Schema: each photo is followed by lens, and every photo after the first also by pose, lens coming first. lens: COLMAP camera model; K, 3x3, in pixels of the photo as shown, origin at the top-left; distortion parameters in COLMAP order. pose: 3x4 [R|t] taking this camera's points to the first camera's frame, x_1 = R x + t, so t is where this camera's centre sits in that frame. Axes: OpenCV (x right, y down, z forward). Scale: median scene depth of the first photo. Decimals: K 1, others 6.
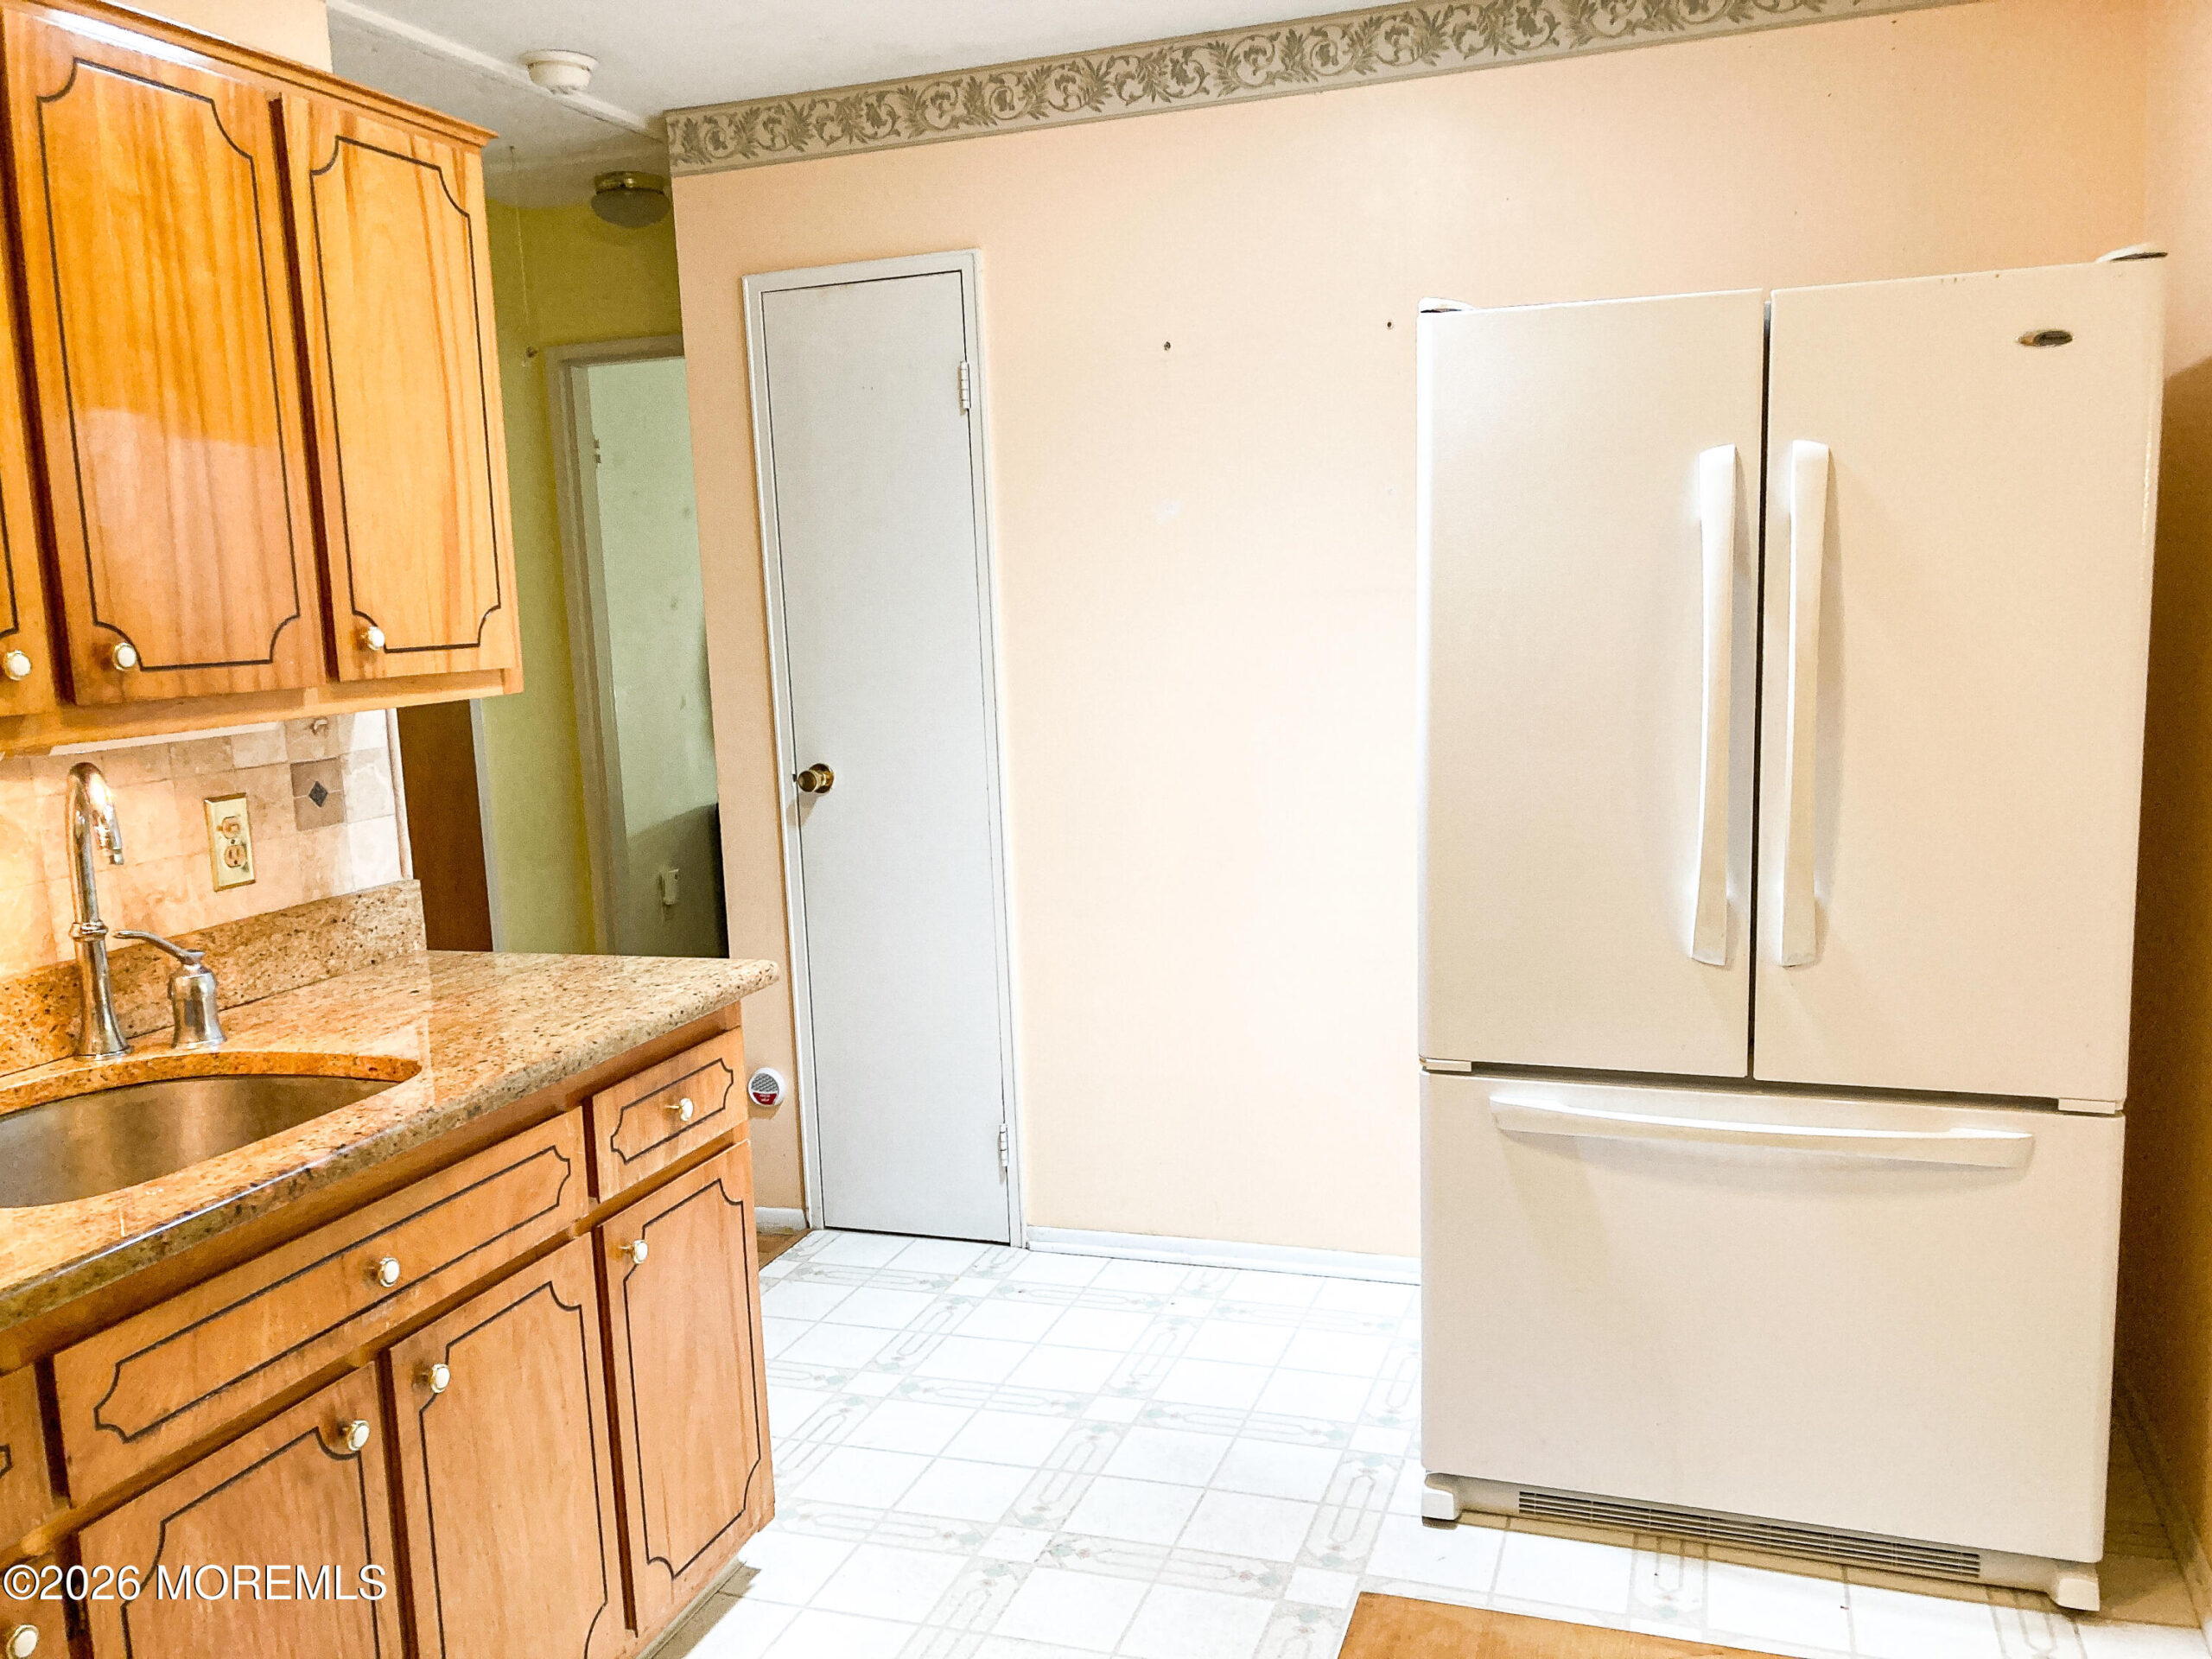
lens RADIAL K [[1814.6, 0, 1093.4], [0, 1814.6, 848.0], [0, 0, 1]] dist [0.038381, -0.026502]
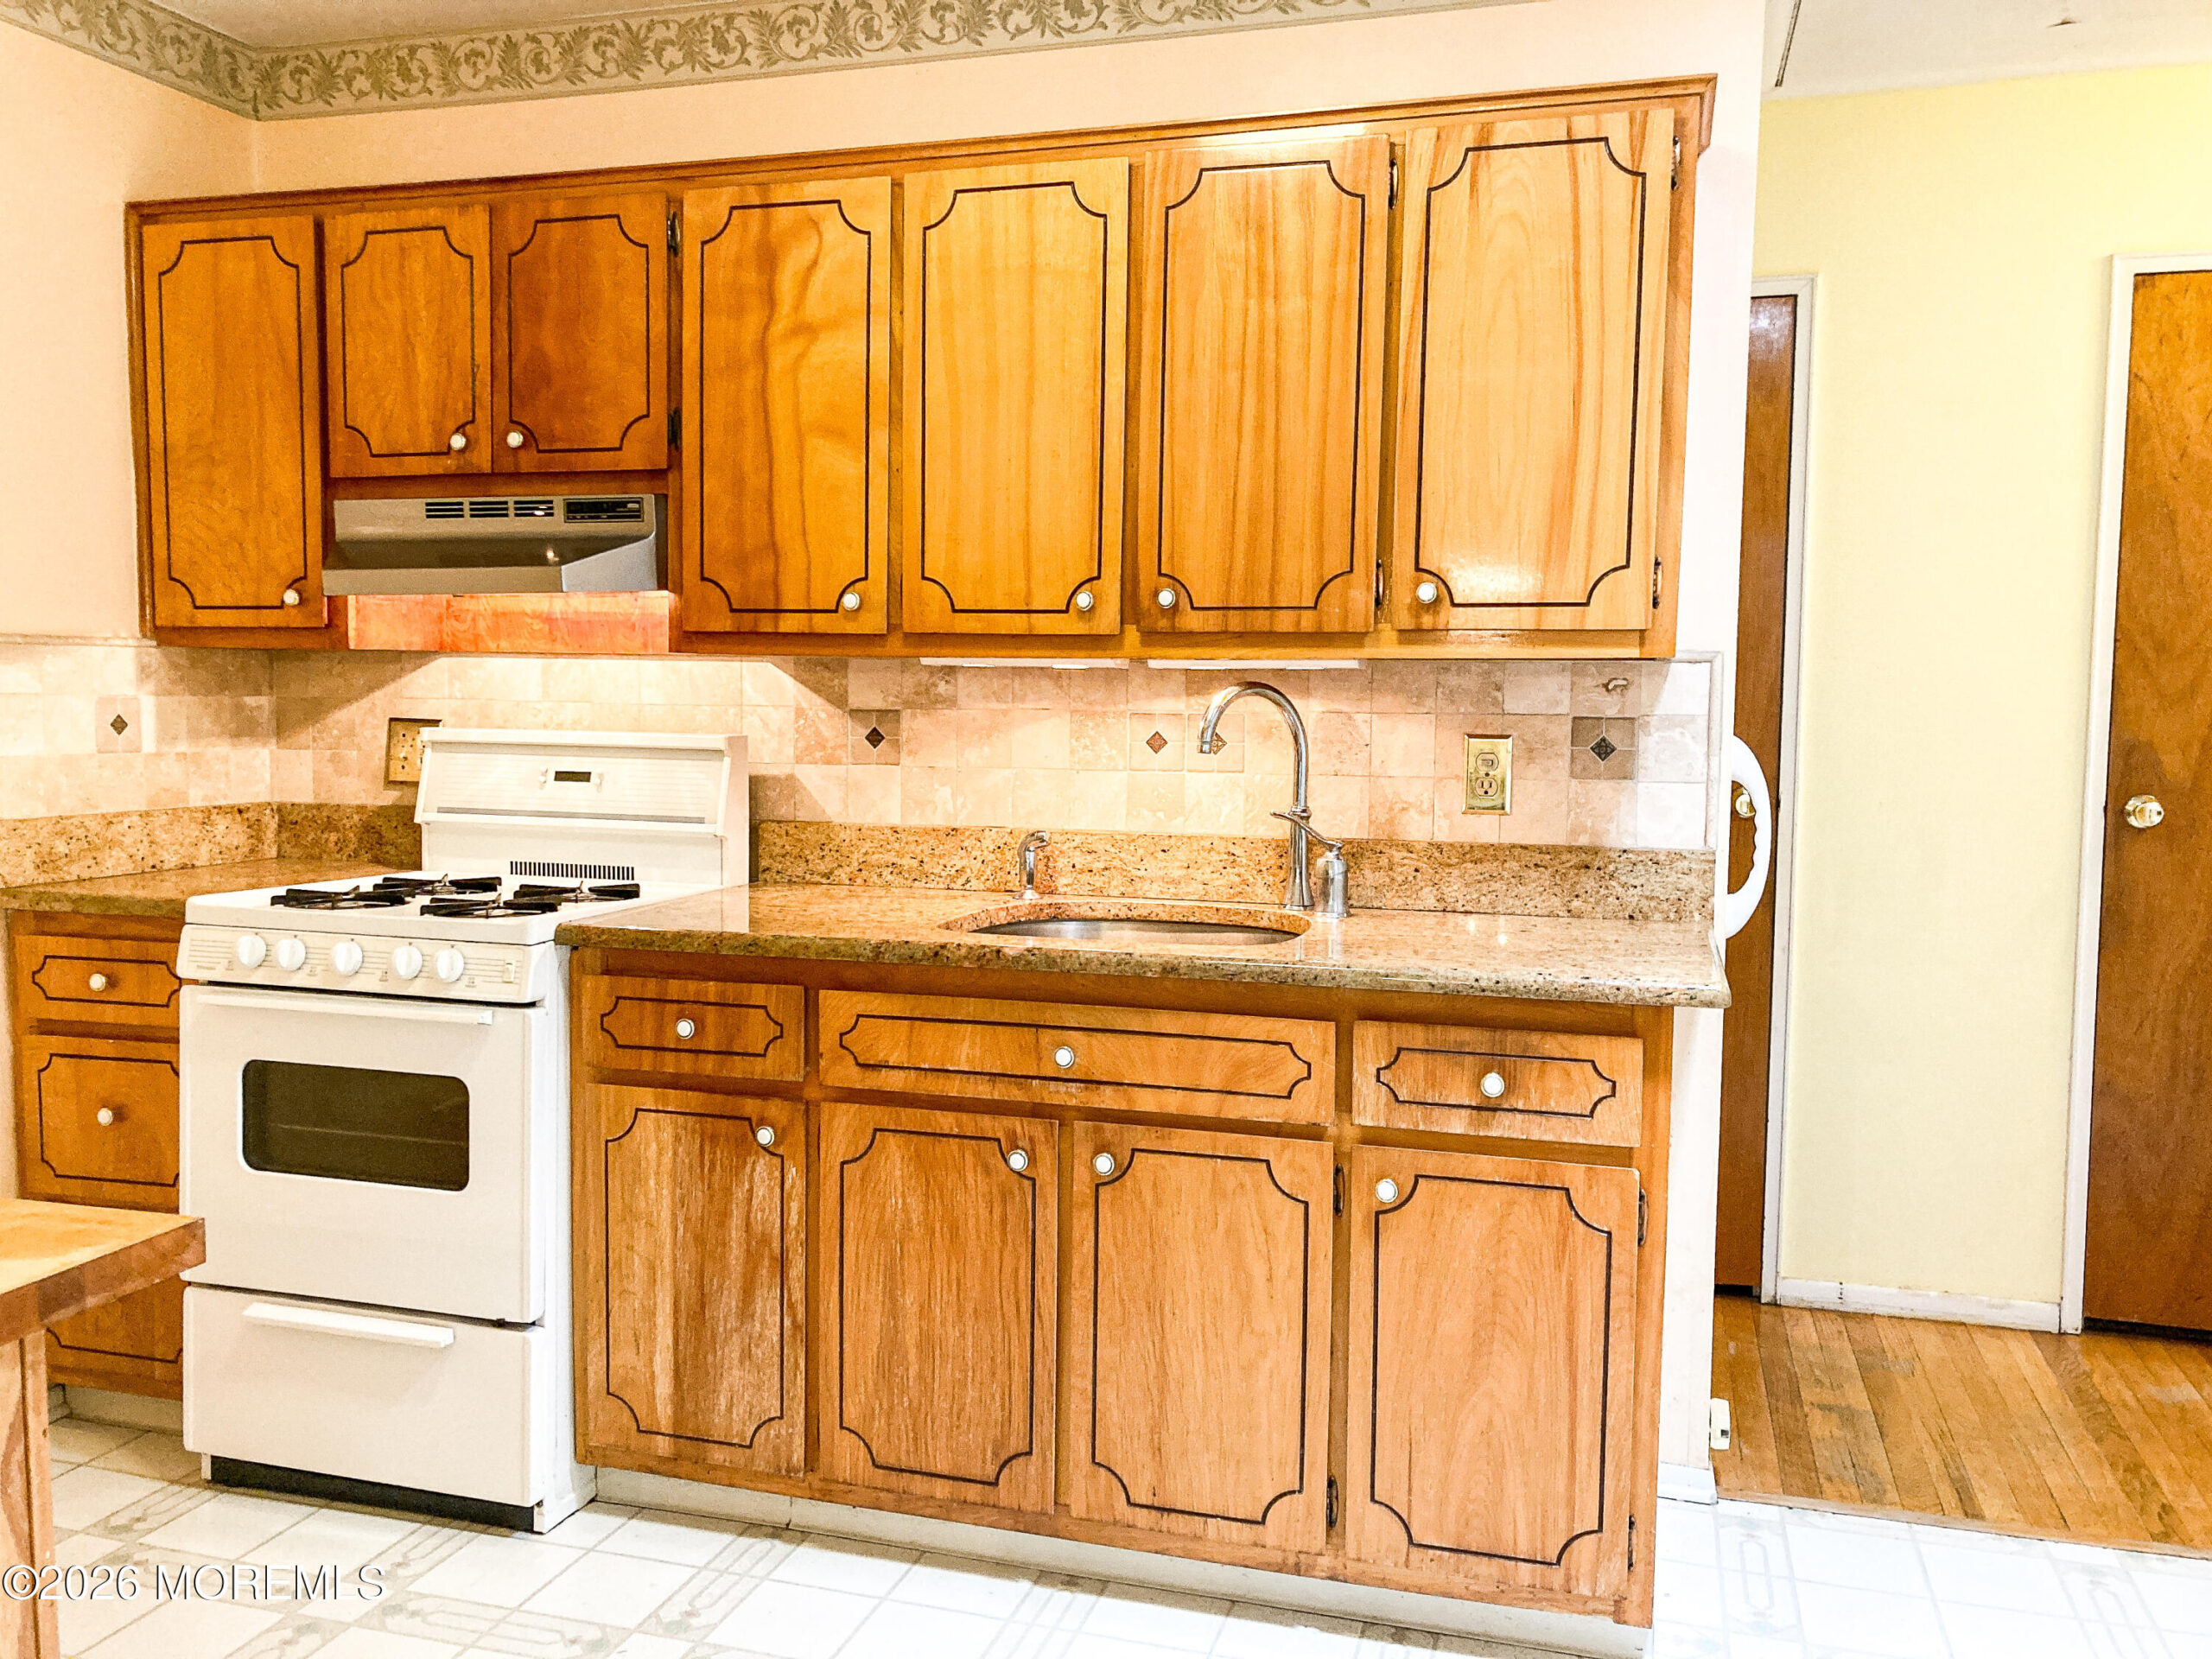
lens RADIAL K [[1814.6, 0, 1106.7], [0, 1814.6, 828.7], [0, 0, 1]] dist [0.038381, -0.026502]
pose [[0.039717, 0.113036, -0.992797, 0.773460], [-0.155739, 0.982138, 0.105592, -0.062390], [0.986999, 0.150424, 0.056611, 0.809219]]
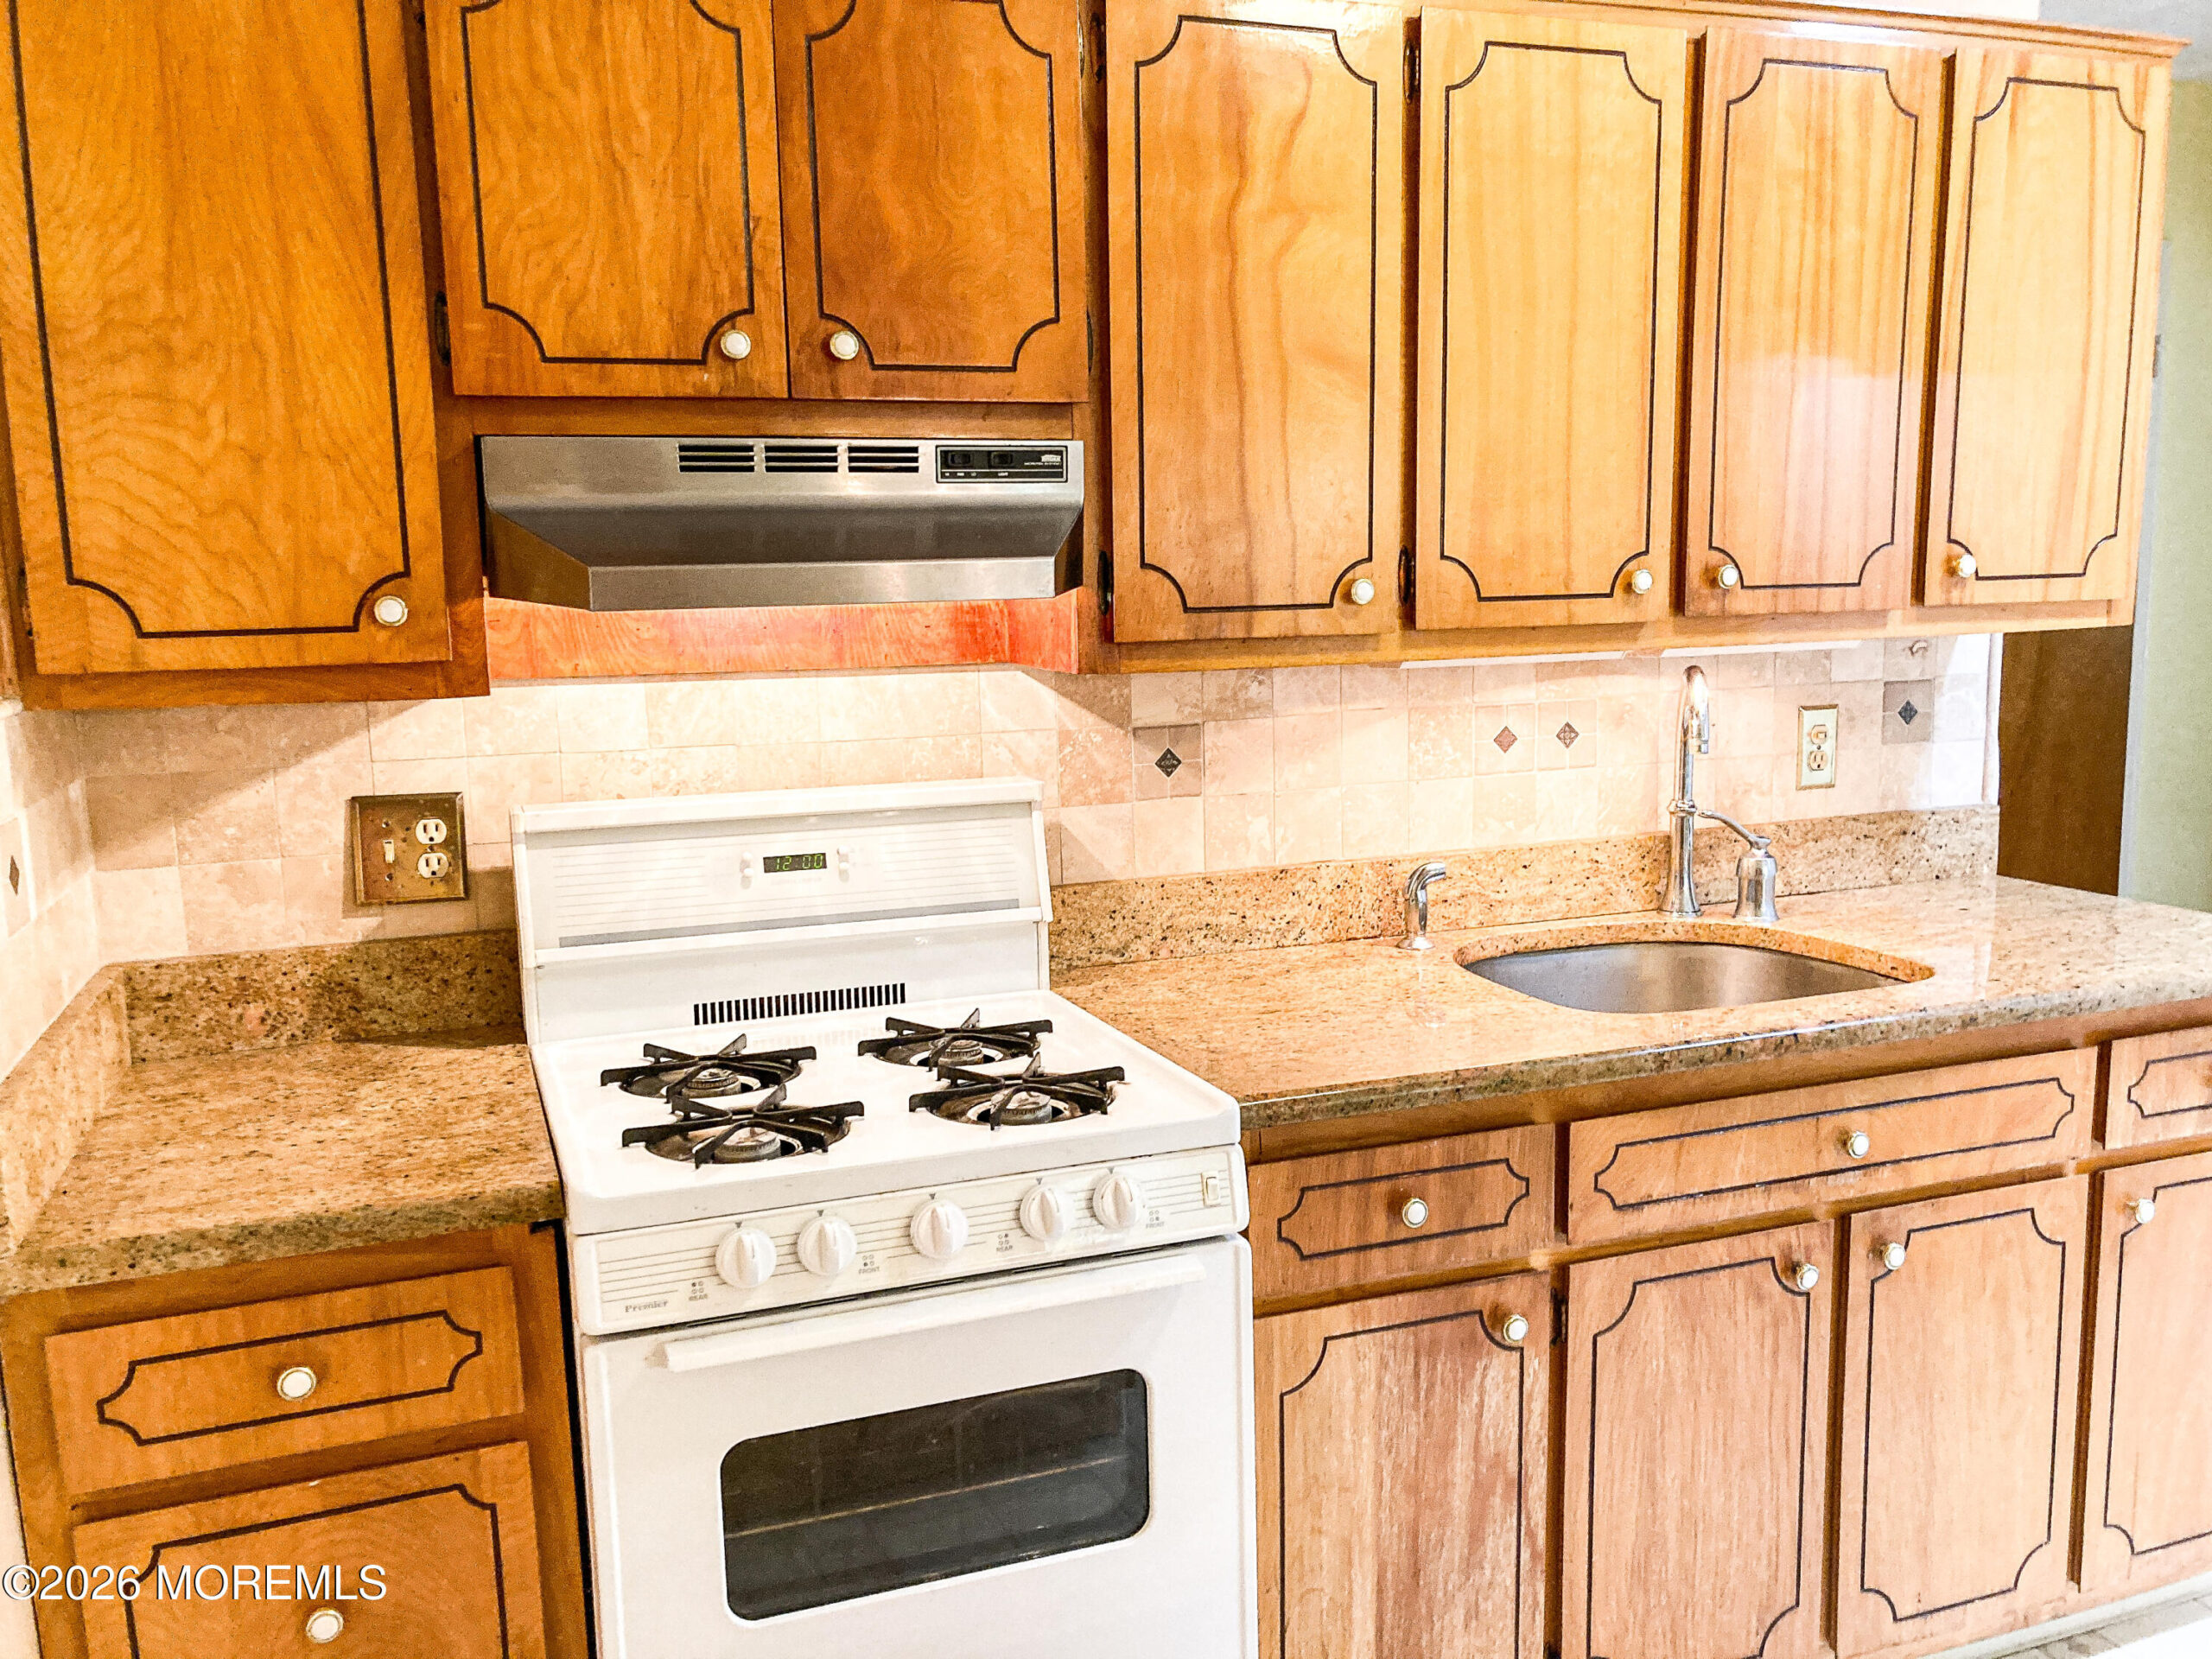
lens RADIAL K [[1814.6, 0, 1091.2], [0, 1814.6, 849.6], [0, 0, 1]] dist [0.038381, -0.026502]
pose [[0.635759, 0.142923, -0.758540, 0.111550], [-0.112421, 0.989375, 0.092193, 0.006169], [0.763657, 0.026663, 0.645072, -0.056828]]
